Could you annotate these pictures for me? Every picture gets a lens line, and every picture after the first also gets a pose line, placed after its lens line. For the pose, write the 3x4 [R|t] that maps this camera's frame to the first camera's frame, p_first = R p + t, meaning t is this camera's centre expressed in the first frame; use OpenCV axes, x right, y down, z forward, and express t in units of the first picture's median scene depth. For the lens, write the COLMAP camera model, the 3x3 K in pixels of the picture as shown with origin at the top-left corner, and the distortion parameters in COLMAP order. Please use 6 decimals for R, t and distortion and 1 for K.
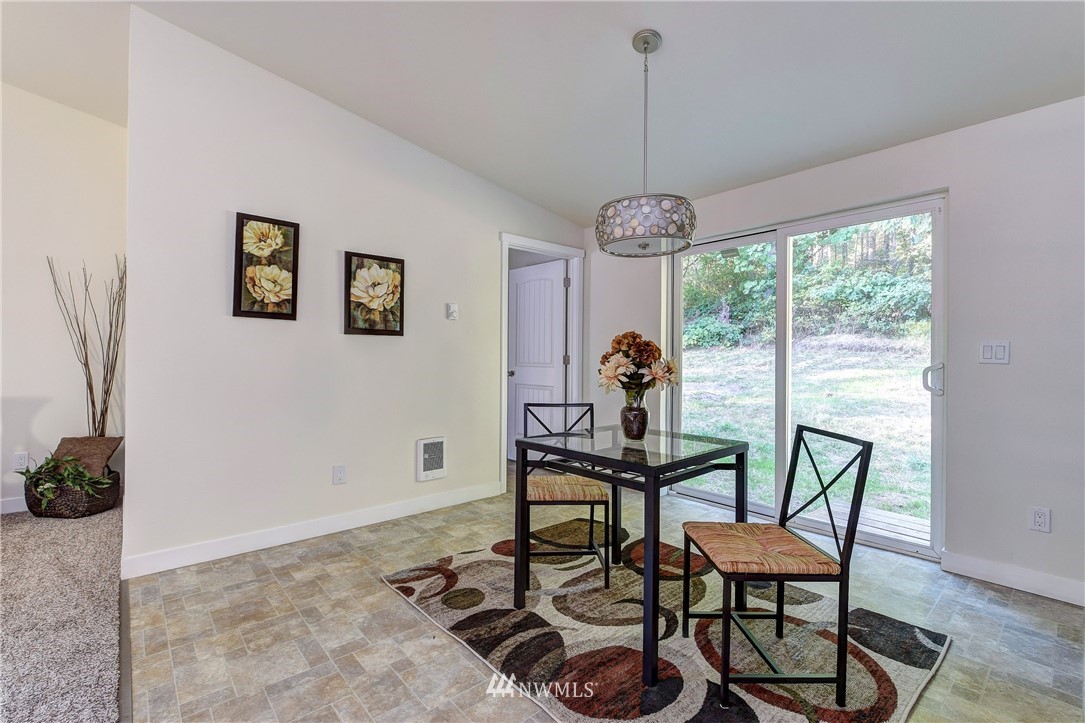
lens RADIAL K [[480.2, 0, 541.6], [0, 480.2, 353.9], [0, 0, 1]] dist [-0.002212, -0.000130]
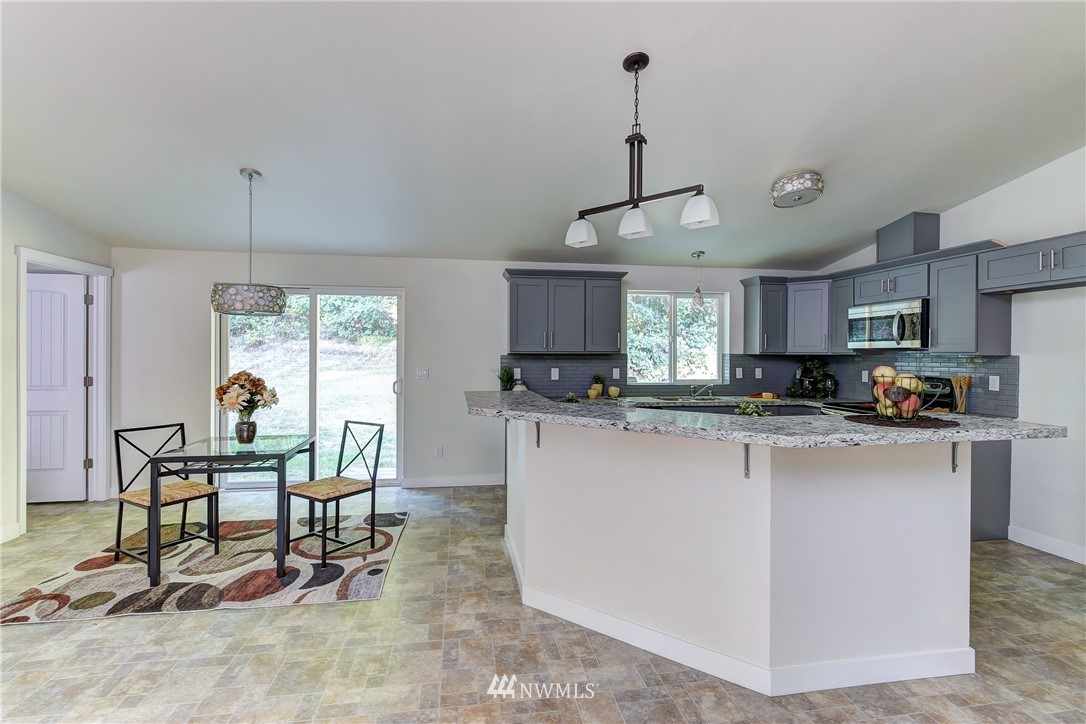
lens RADIAL K [[477.1, 0, 543.0], [0, 477.1, 362.0], [0, 0, 1]] dist [-0.035098, -0.000280]
pose [[0.523125, -0.016032, 0.852105, -0.434861], [-0.003435, 0.999775, 0.020920, -0.082680], [-0.852249, -0.013871, 0.522952, -0.421914]]
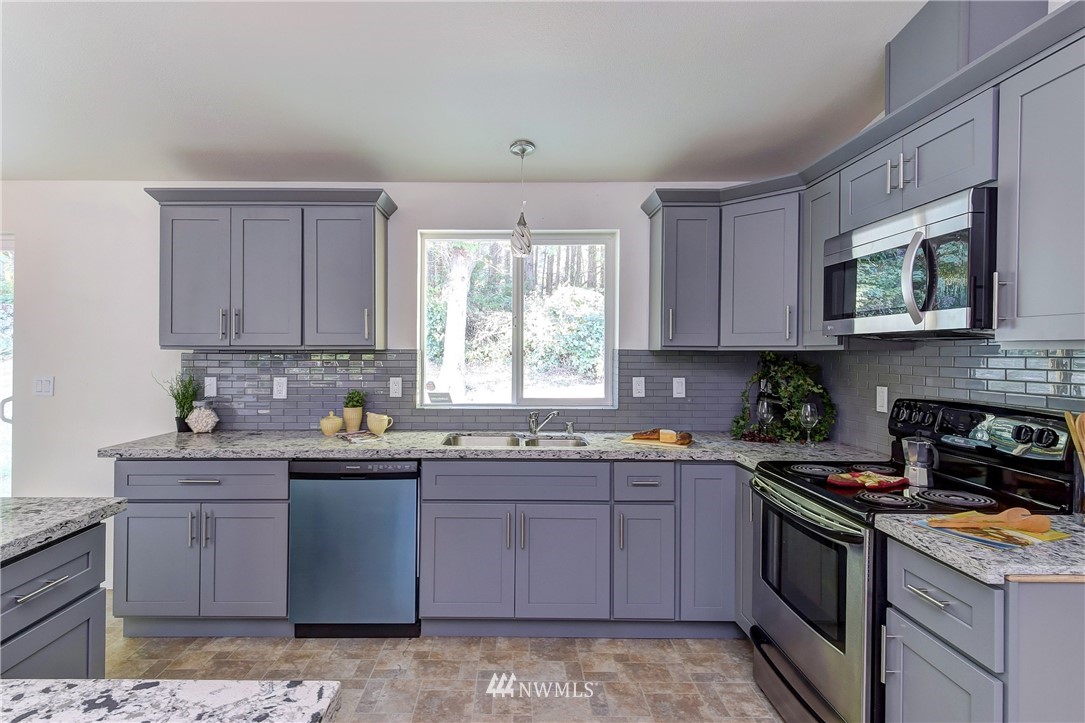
lens RADIAL K [[580.3, 0, 536.8], [0, 580.3, 358.7], [0, 0, 1]] dist [0.052517, -0.039611]
pose [[0.635111, -0.010303, 0.772352, 0.544954], [-0.001933, 0.999887, 0.014927, -0.077237], [-0.772418, -0.010974, 0.635019, -0.689382]]
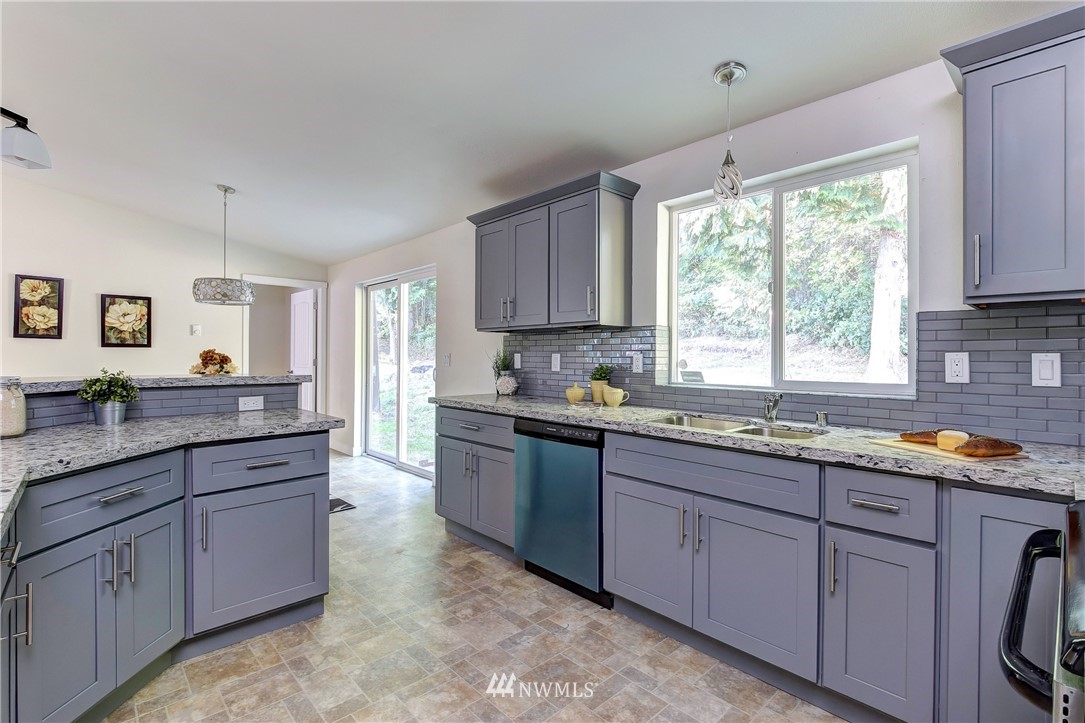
lens RADIAL K [[508.3, 0, 524.0], [0, 508.3, 355.6], [0, 0, 1]] dist [-0.002980, -0.000714]
pose [[0.999608, -0.001333, 0.027975, 1.021000], [0.001271, 0.999997, 0.002219, -0.018192], [-0.027978, -0.002183, 0.999606, -0.757680]]
